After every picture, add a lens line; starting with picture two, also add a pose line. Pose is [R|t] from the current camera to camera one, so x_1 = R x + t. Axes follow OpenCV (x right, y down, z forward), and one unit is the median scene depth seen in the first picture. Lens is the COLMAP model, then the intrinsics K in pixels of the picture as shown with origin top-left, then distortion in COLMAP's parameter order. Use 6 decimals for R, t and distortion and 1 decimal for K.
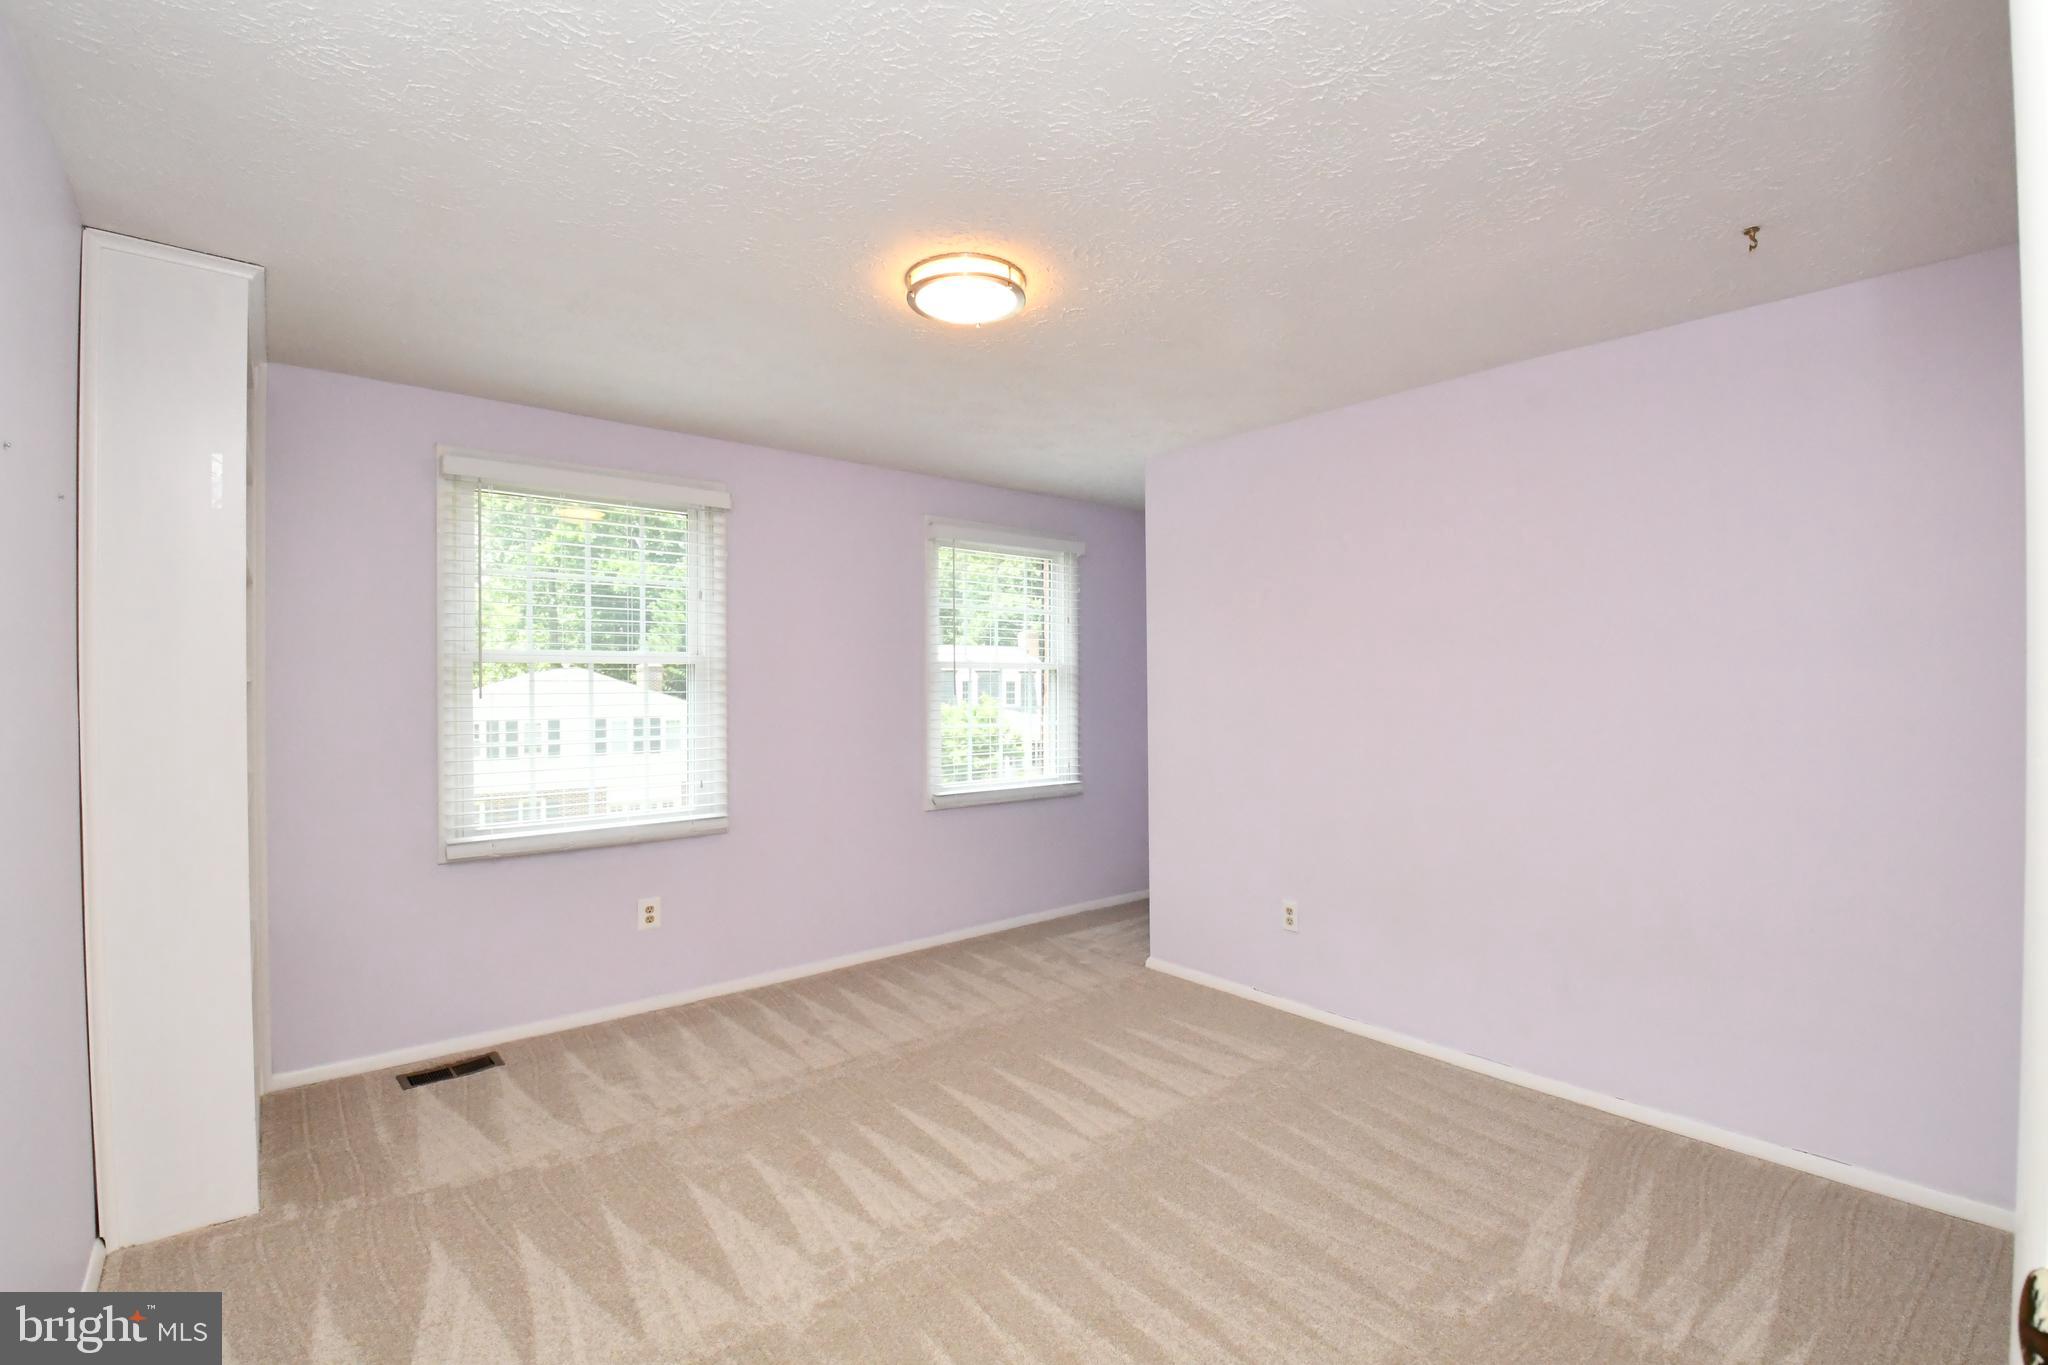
lens RADIAL K [[890.3, 0, 1024.0], [0, 890.3, 682.5], [0, 0, 1]] dist [-0.040394, -0.000389]
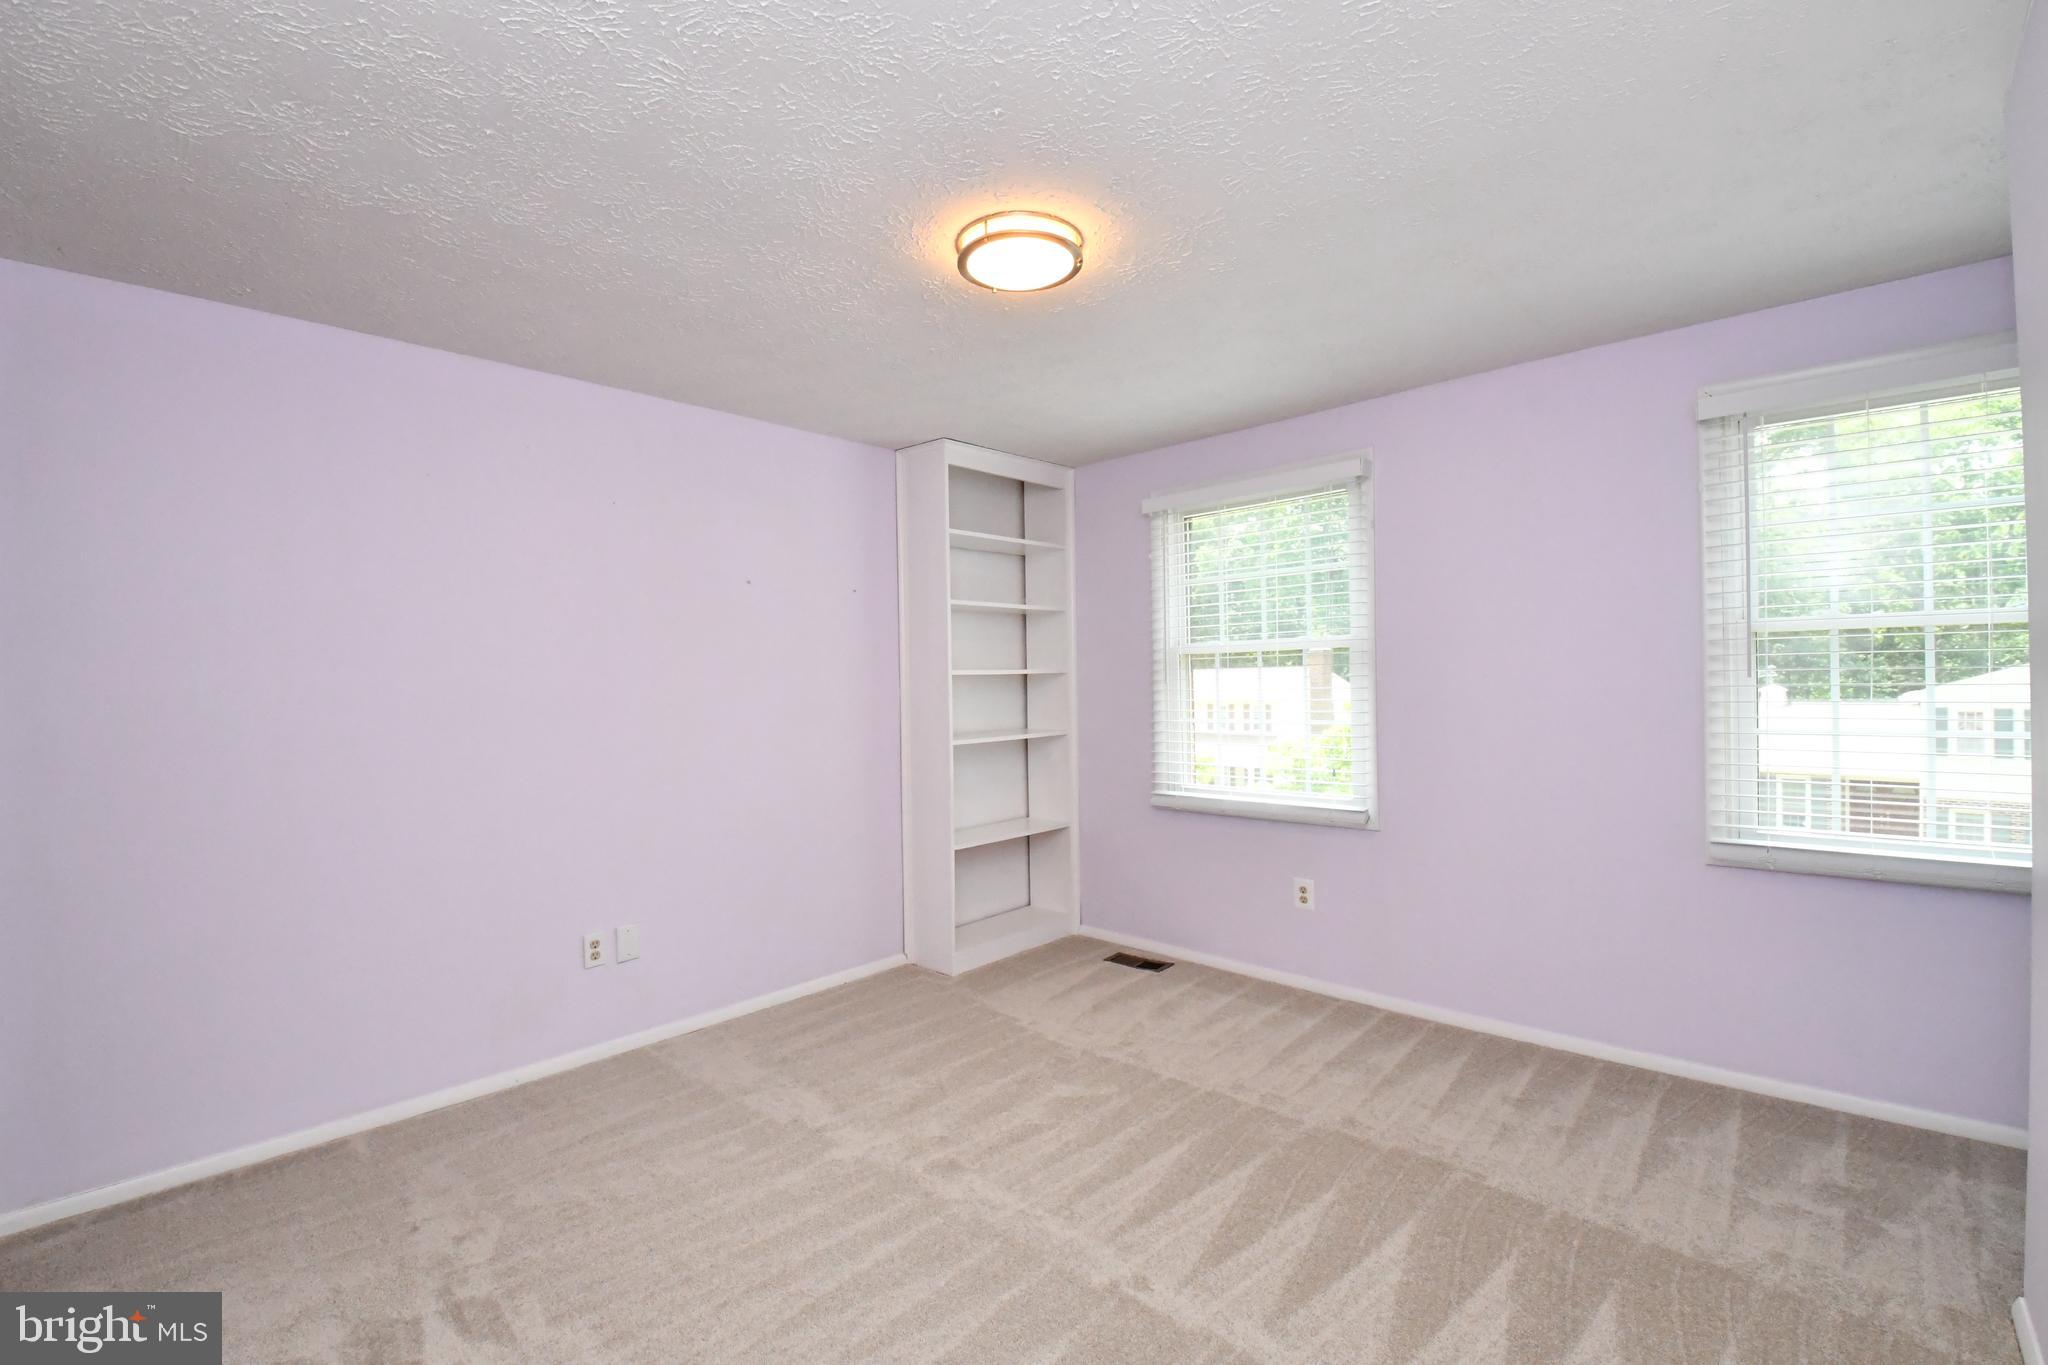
lens RADIAL K [[890.3, 0, 1024.0], [0, 890.3, 682.5], [0, 0, 1]] dist [-0.040394, -0.000389]
pose [[0.102584, 0.004204, -0.994715, 0.558083], [0.020557, 0.999769, 0.006345, 0.004243], [0.994512, -0.021100, 0.102474, 0.576133]]
